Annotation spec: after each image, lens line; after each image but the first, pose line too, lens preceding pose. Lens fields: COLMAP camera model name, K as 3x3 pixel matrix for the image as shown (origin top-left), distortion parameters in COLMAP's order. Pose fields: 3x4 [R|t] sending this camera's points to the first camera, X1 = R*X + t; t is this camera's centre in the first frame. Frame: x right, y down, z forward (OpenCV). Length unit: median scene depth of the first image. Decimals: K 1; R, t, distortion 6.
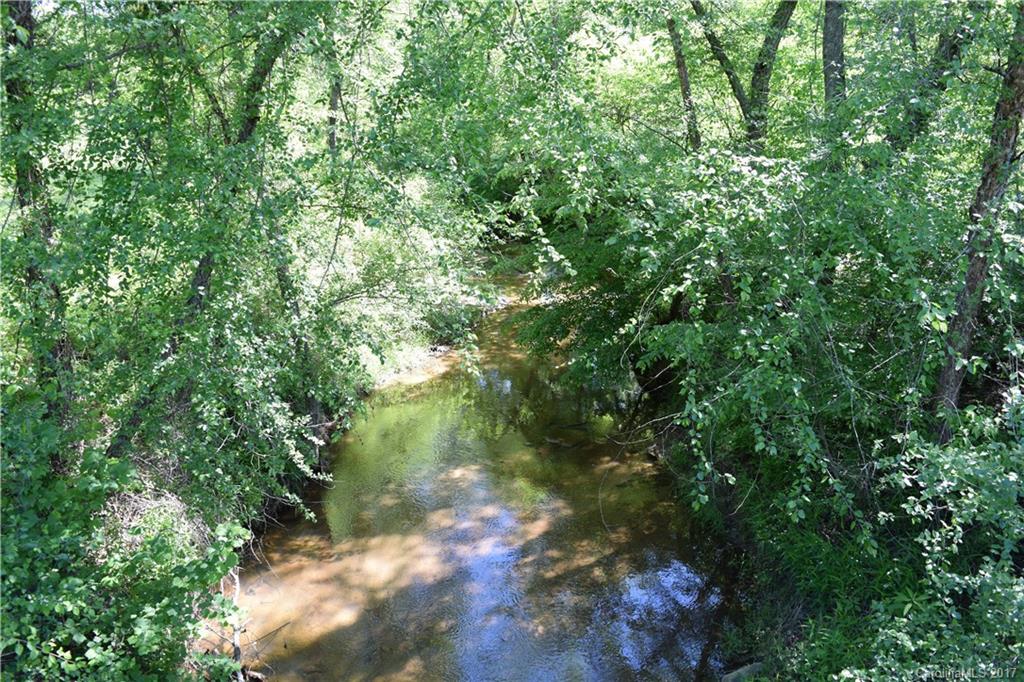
lens RADIAL K [[791.0, 0, 512.5], [0, 791.0, 341.8], [0, 0, 1]] dist [-0.016777, -0.006805]
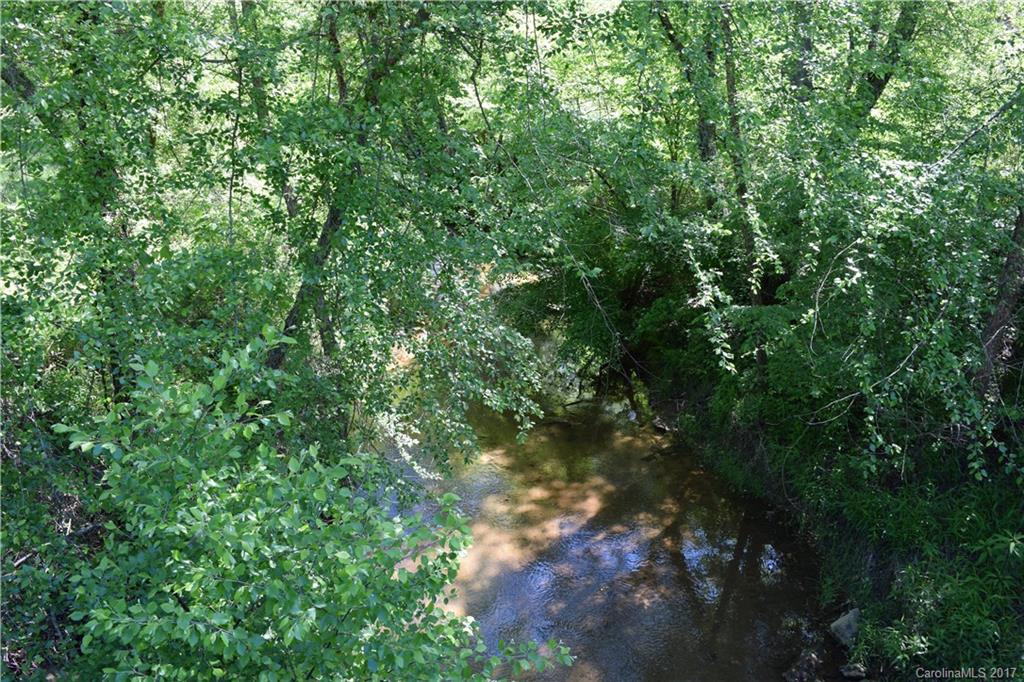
lens RADIAL K [[791.0, 0, 513.7], [0, 791.0, 340.5], [0, 0, 1]] dist [-0.016777, -0.006805]
pose [[0.973682, -0.041831, 0.224040, -0.307987], [0.034041, 0.998678, 0.038523, -0.026178], [-0.225355, -0.029882, 0.973818, 0.018187]]
